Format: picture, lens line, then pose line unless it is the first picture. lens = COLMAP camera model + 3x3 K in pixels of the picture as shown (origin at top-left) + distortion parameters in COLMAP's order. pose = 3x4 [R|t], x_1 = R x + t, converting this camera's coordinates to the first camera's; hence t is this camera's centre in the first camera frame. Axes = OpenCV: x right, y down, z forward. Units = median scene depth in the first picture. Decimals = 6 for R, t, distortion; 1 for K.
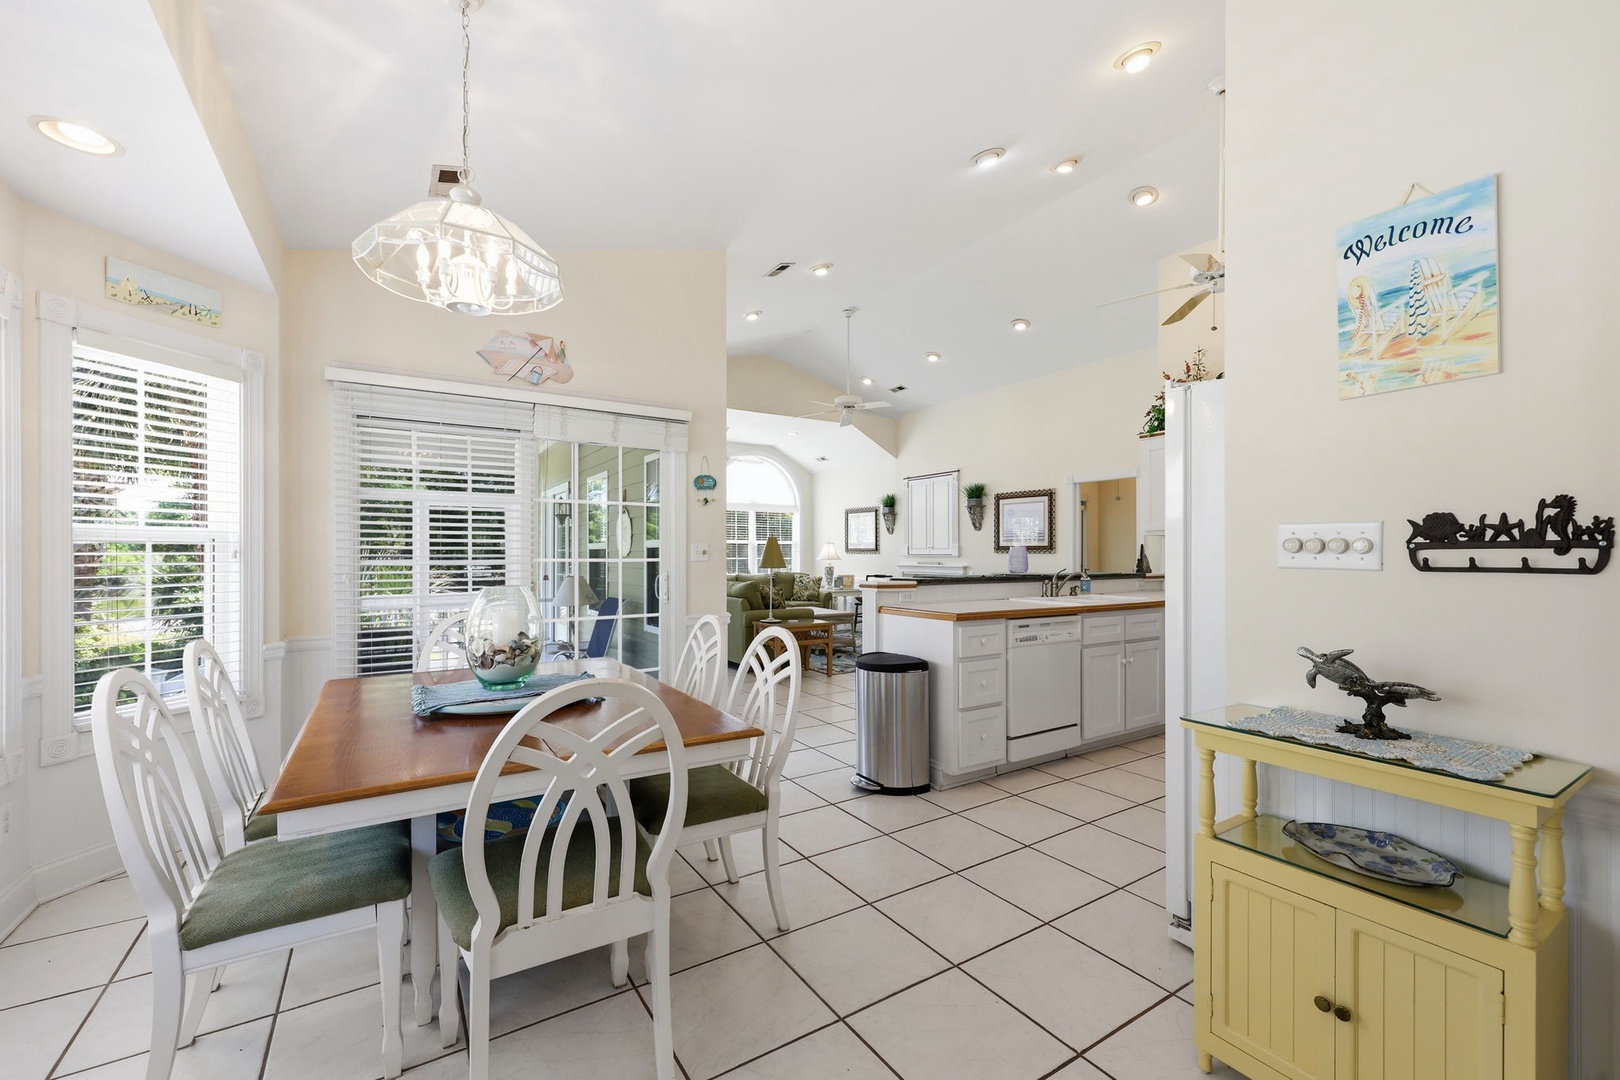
lens RADIAL K [[662.4, 0, 806.7], [0, 662.4, 555.8], [0, 0, 1]] dist [-0.001299, 0.000739]
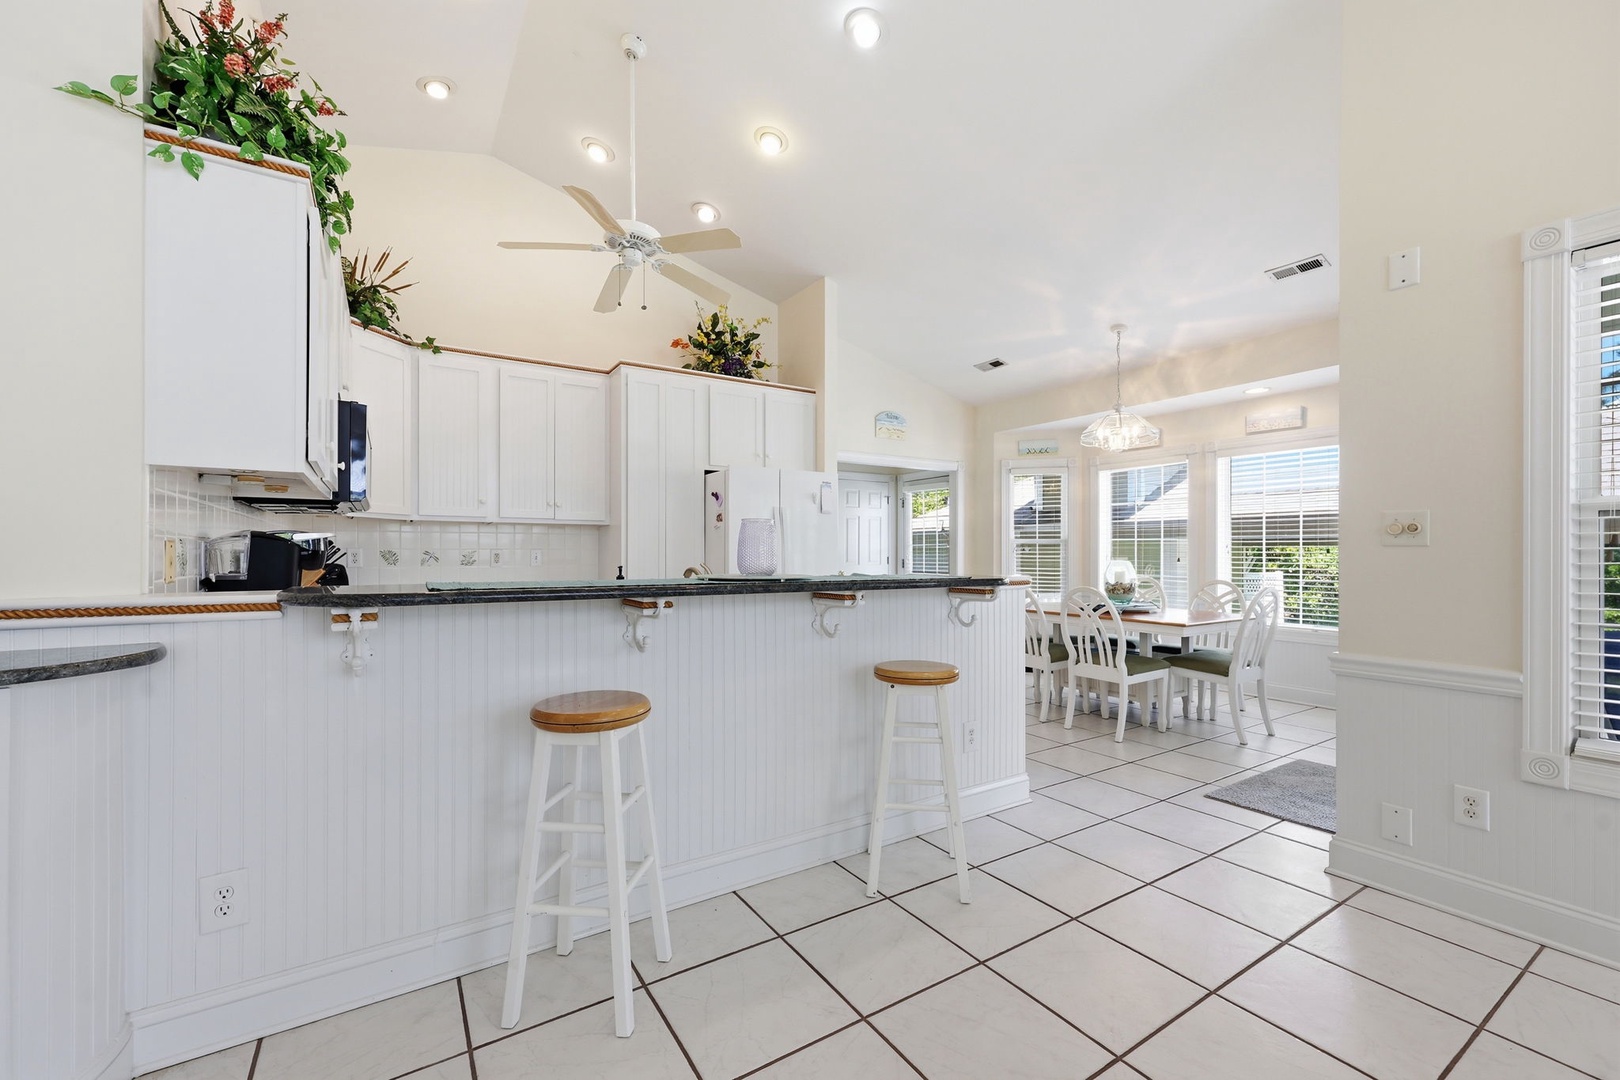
lens RADIAL K [[662.4, 0, 810.1], [0, 662.4, 553.9], [0, 0, 1]] dist [-0.001299, 0.000739]
pose [[-0.999972, 0.000137, -0.007525, 0.335935], [0.000052, 0.999936, 0.011329, 0.000611], [0.007526, 0.011328, -0.999908, 1.721507]]
